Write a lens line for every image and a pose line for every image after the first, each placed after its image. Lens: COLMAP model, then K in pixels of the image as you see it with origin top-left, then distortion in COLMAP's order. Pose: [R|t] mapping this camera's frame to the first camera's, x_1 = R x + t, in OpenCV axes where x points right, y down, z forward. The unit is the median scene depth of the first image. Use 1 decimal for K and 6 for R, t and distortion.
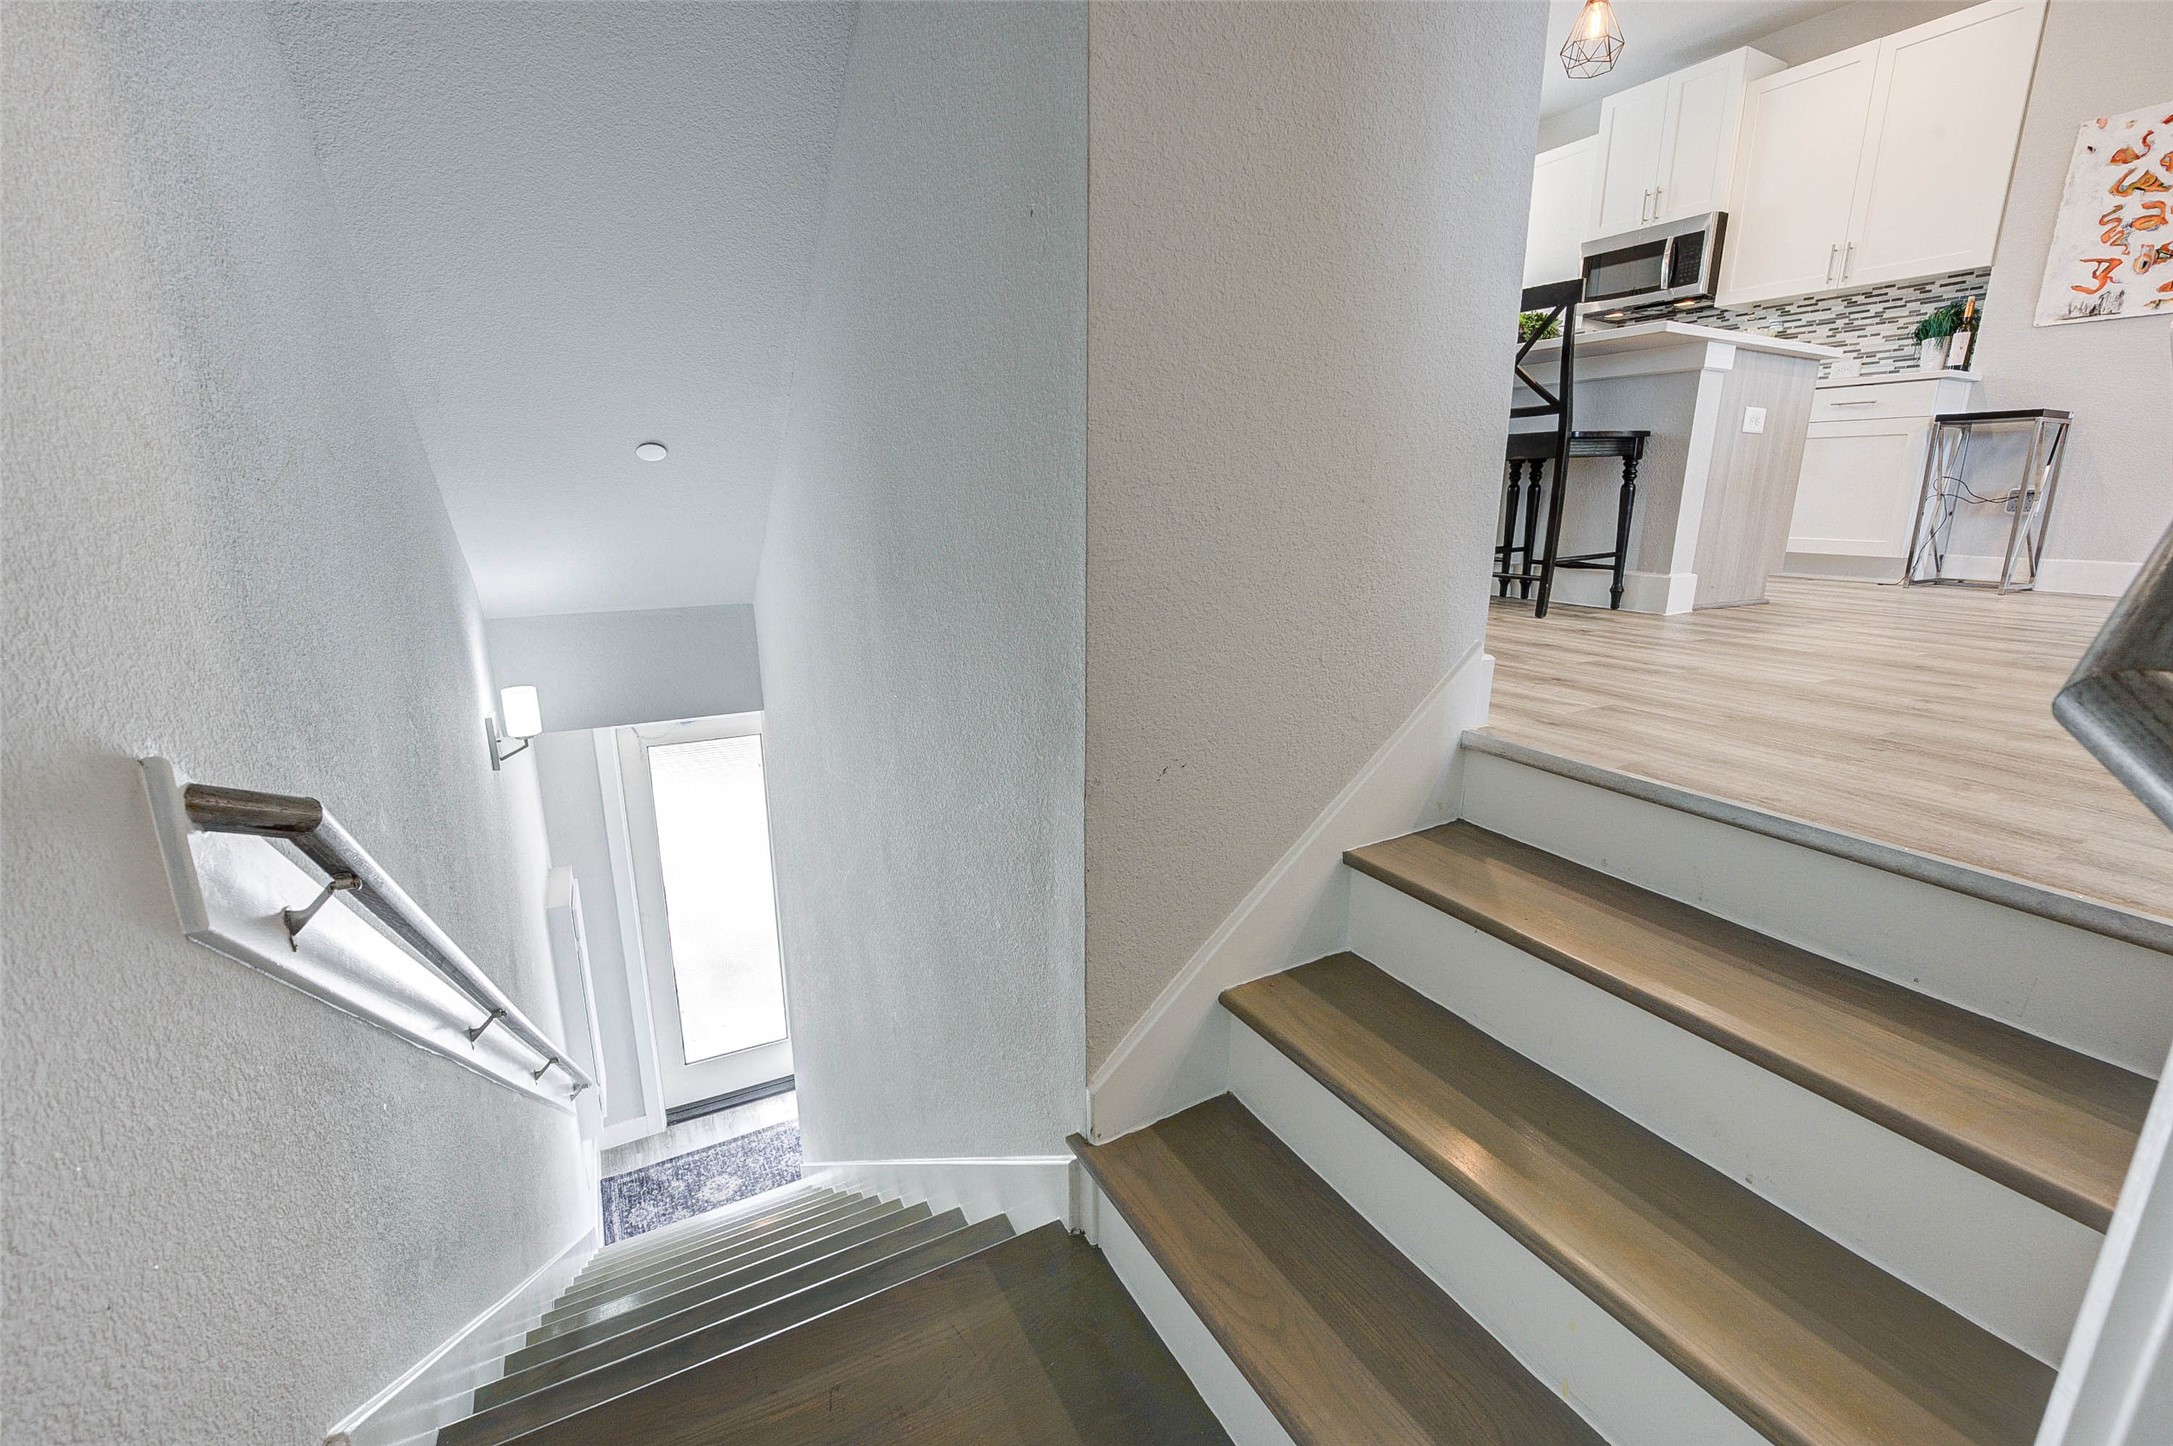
lens RADIAL K [[911.4, 0, 1086.5], [0, 911.4, 723.0], [0, 0, 1]] dist [-0.012826, 0.000487]
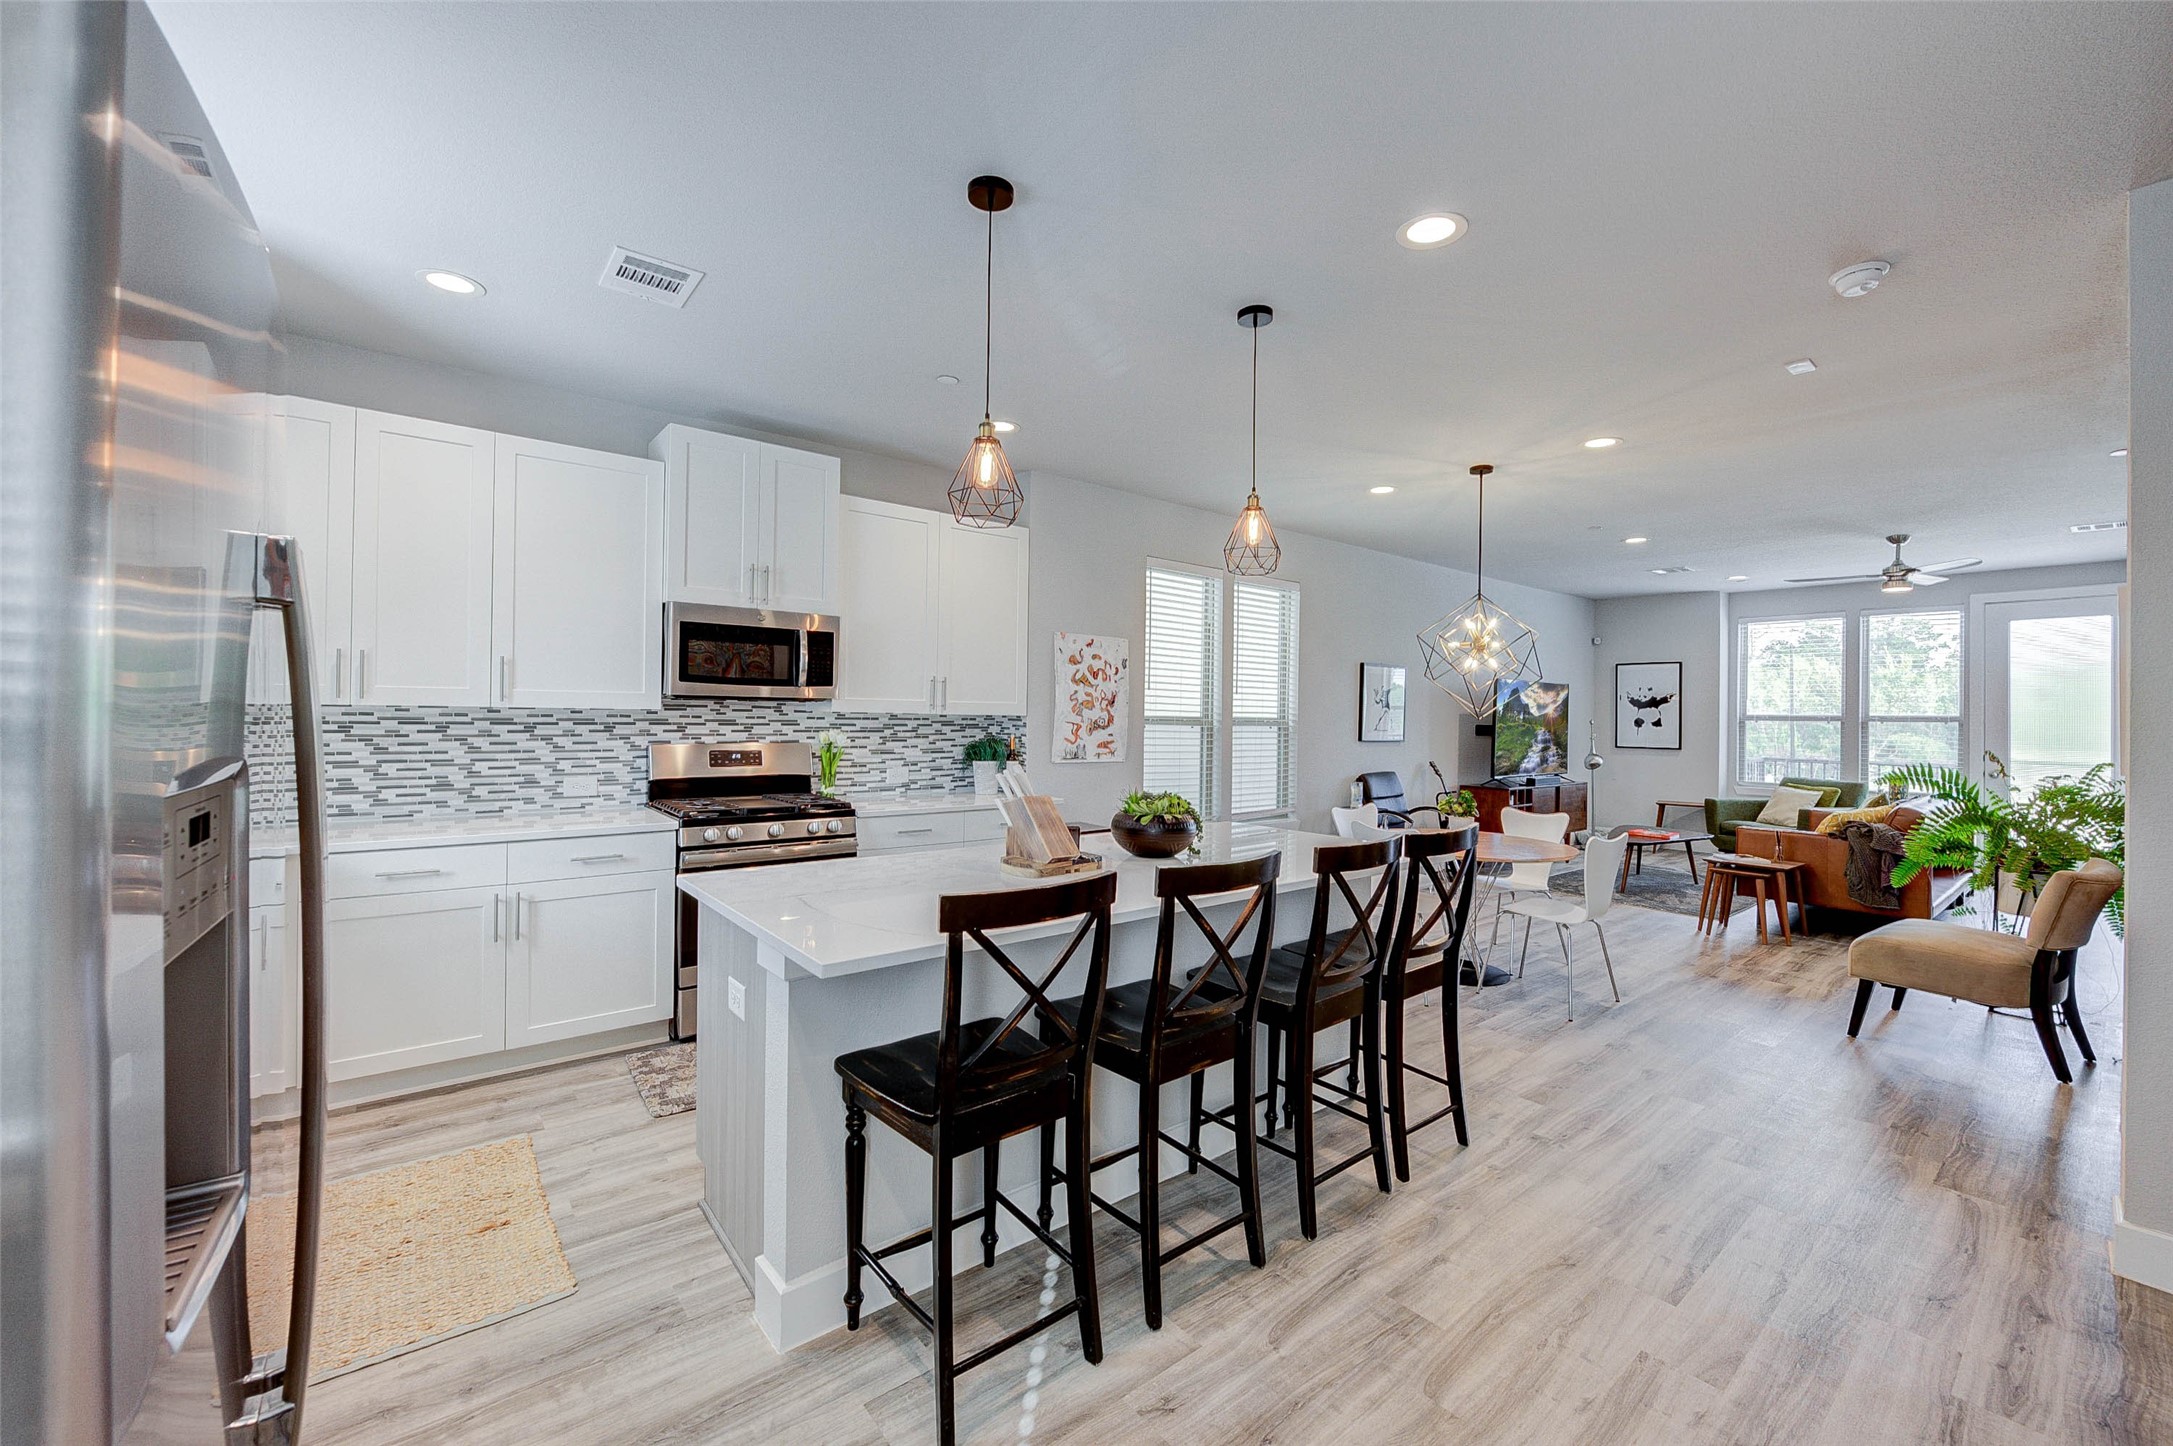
lens RADIAL K [[851.9, 0, 1089.4], [0, 851.9, 711.8], [0, 0, 1]] dist [-0.012694, -0.000039]
pose [[-0.183091, -0.002348, 0.983093, -0.254990], [0.227786, 0.972682, 0.044746, -0.583793], [-0.956343, 0.232128, -0.177555, 1.201504]]
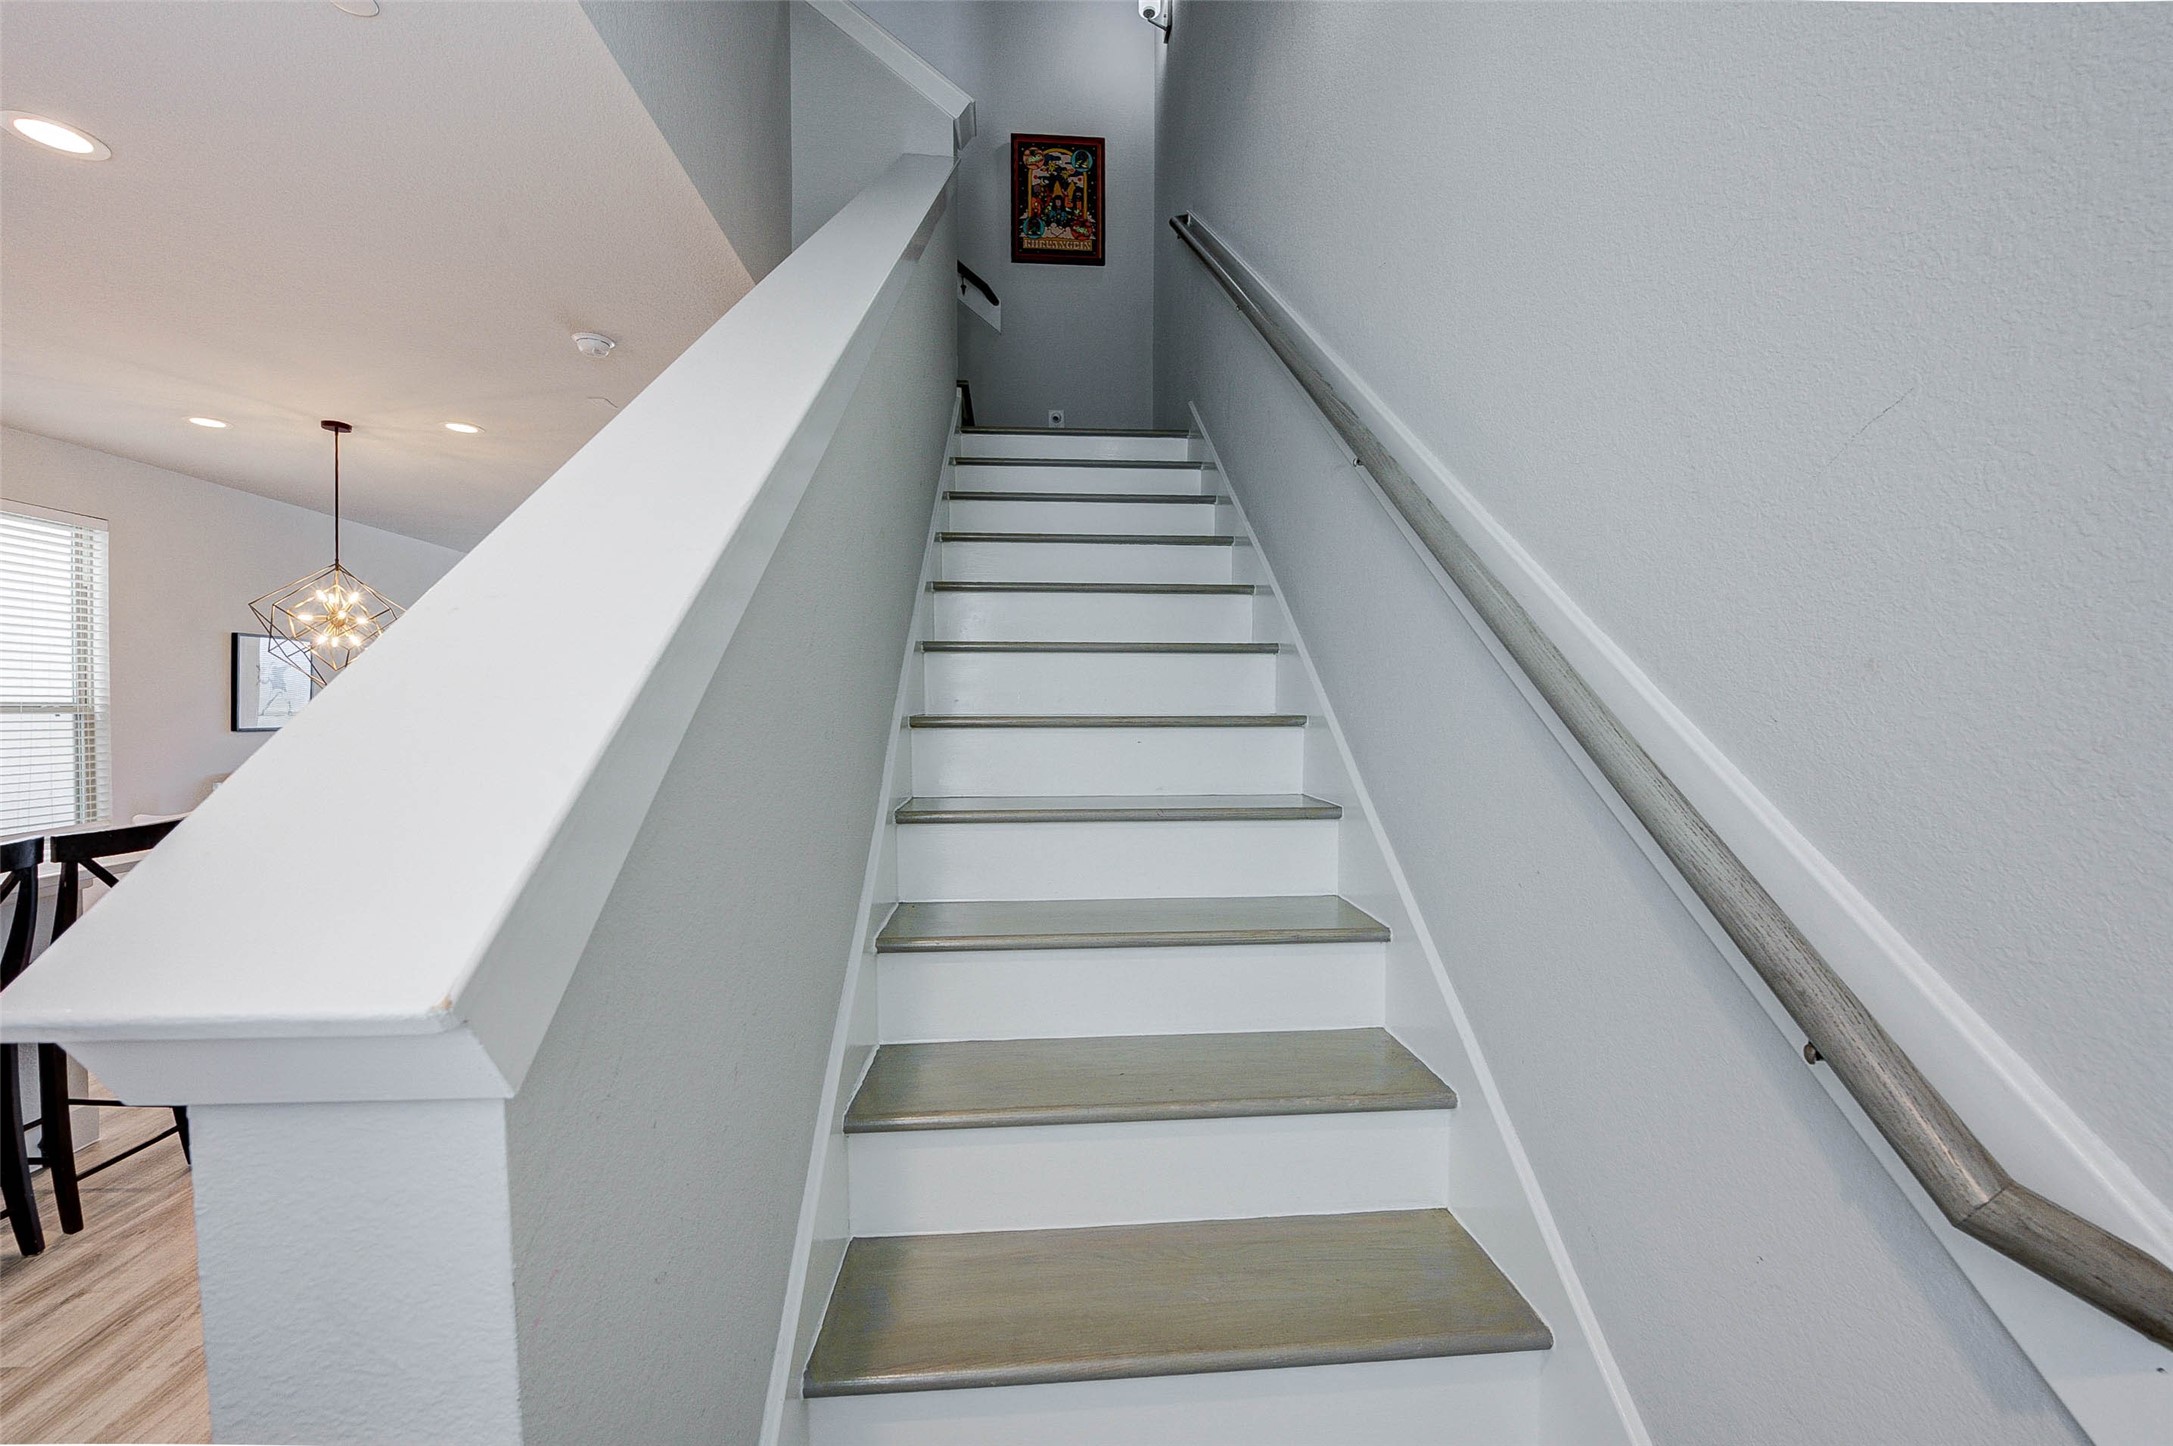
lens RADIAL K [[885.3, 0, 1071.0], [0, 885.3, 719.3], [0, 0, 1]] dist [-0.010201, -0.000371]
pose [[-0.916316, -0.012167, 0.400271, -0.506432], [0.093210, 0.965605, 0.242731, -0.558092], [-0.389457, 0.259727, -0.883666, 1.100405]]
